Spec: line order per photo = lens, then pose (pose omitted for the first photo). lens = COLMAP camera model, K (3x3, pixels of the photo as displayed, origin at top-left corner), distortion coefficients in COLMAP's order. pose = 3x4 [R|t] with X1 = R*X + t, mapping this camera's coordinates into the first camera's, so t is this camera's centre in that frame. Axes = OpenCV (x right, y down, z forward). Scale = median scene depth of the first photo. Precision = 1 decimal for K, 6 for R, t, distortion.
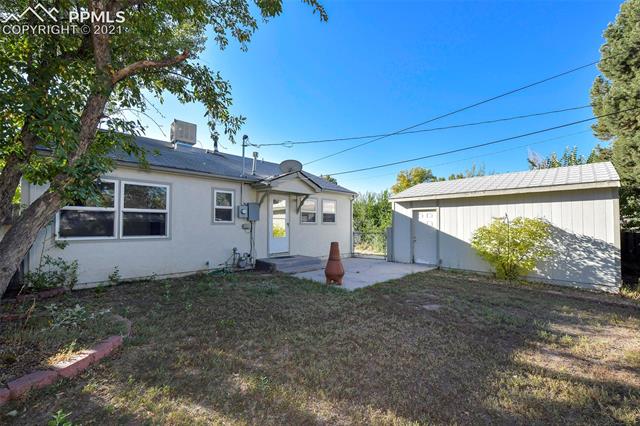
lens RADIAL K [[255.9, 0, 320.7], [0, 255.9, 225.1], [0, 0, 1]] dist [0.000137, 0.000007]
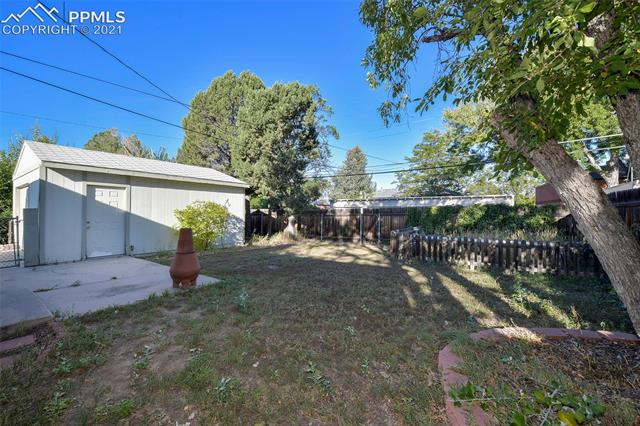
lens RADIAL K [[256.5, 0, 320.0], [0, 256.5, 213.0], [0, 0, 1]] dist [0.000320, 0.000027]
pose [[-0.147438, -0.008837, 0.989032, -0.479259], [-0.007263, 0.999943, 0.007852, 0.011172], [-0.989045, -0.006026, -0.147494, 0.500112]]
